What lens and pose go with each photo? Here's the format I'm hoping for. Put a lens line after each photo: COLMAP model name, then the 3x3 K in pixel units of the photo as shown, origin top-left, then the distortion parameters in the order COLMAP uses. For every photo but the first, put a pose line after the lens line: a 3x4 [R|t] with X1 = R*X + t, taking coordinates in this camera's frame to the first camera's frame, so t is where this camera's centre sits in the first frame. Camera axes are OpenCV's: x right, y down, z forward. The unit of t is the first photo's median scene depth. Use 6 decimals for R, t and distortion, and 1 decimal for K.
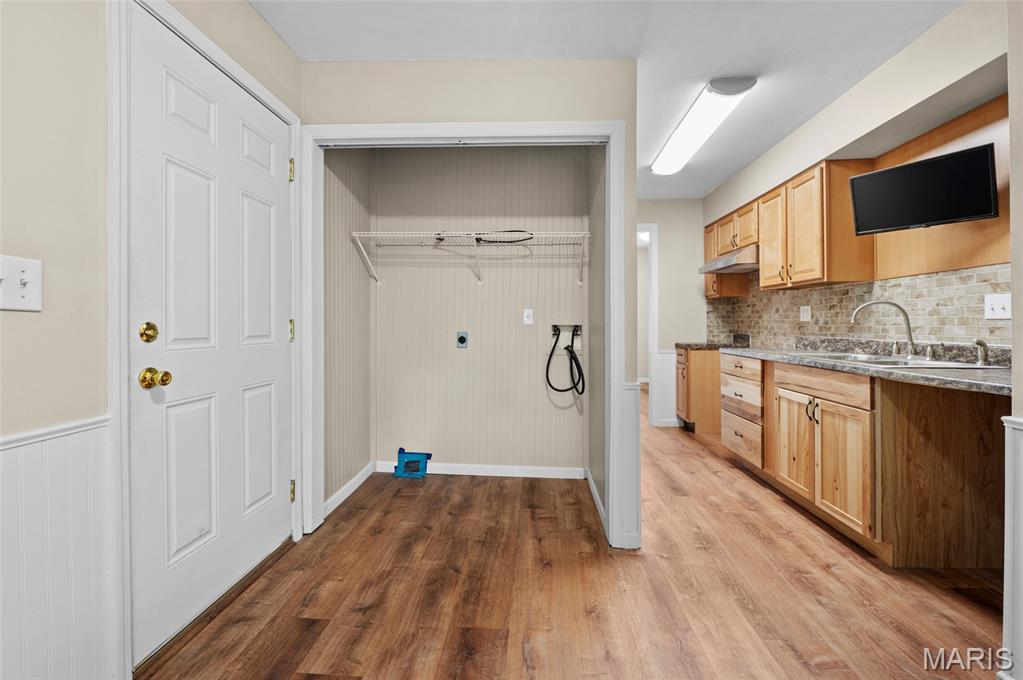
lens RADIAL K [[410.3, 0, 521.2], [0, 410.3, 324.3], [0, 0, 1]] dist [-0.003028, -0.002554]
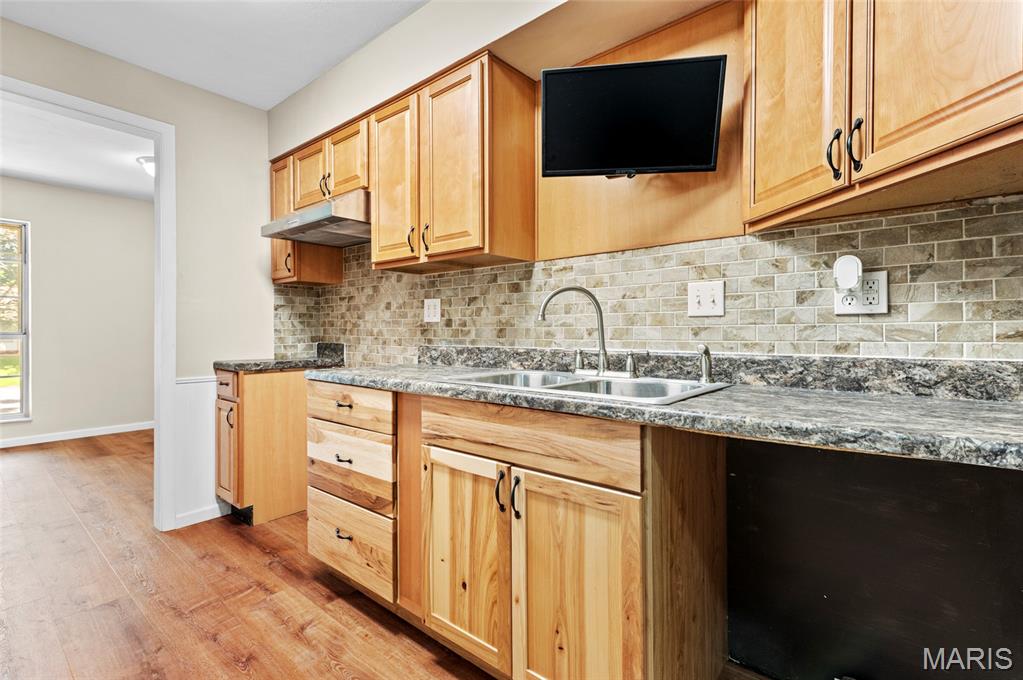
lens RADIAL K [[461.1, 0, 511.7], [0, 461.1, 331.7], [0, 0, 1]] dist [0.007383, -0.002321]
pose [[0.606275, 0.003536, 0.795248, 0.223547], [-0.001589, 0.999994, -0.003235, 0.013020], [-0.795254, 0.000698, 0.606276, 0.554109]]
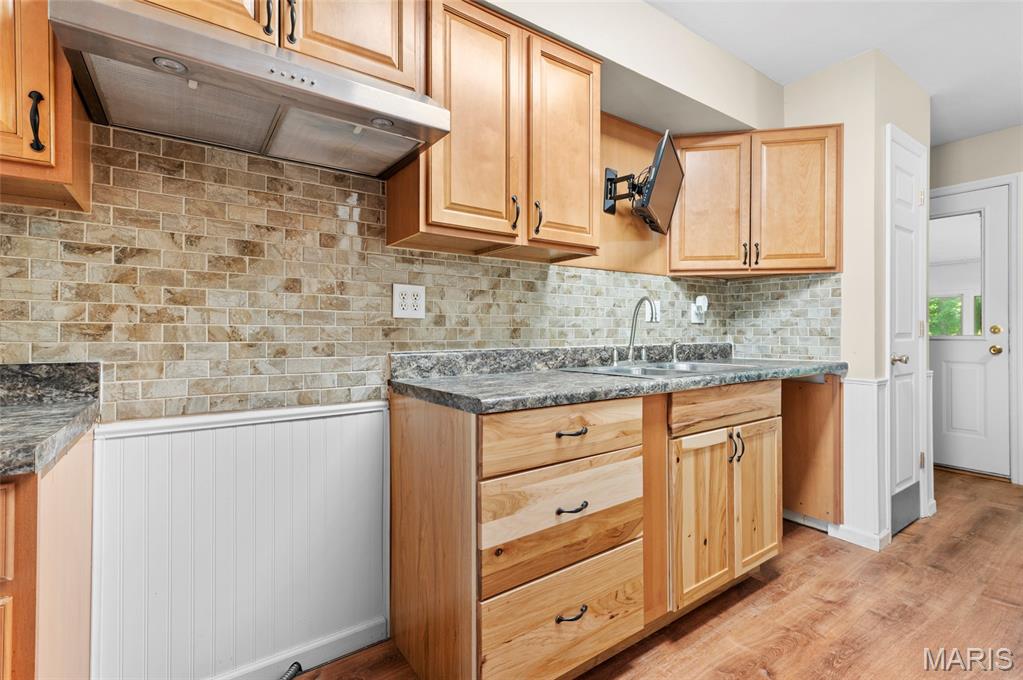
lens RADIAL K [[461.1, 0, 502.5], [0, 461.1, 333.7], [0, 0, 1]] dist [0.007383, -0.002321]
pose [[-0.598935, 0.006576, 0.800770, 0.268541], [0.007079, 0.999971, -0.002918, 0.015331], [-0.800766, 0.003921, -0.598964, 1.521330]]
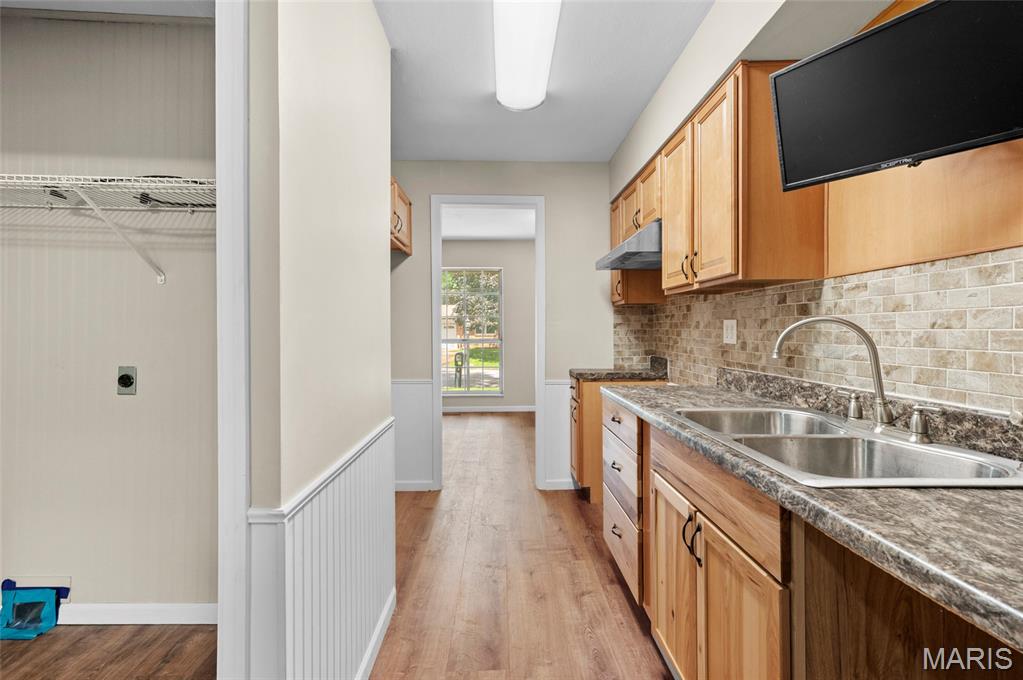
lens RADIAL K [[461.1, 0, 513.7], [0, 461.1, 334.1], [0, 0, 1]] dist [0.007383, -0.002321]
pose [[0.997484, -0.000229, 0.070894, 0.384801], [-0.000305, 0.999972, 0.007523, -0.034248], [-0.070894, -0.007526, 0.997455, 0.386318]]
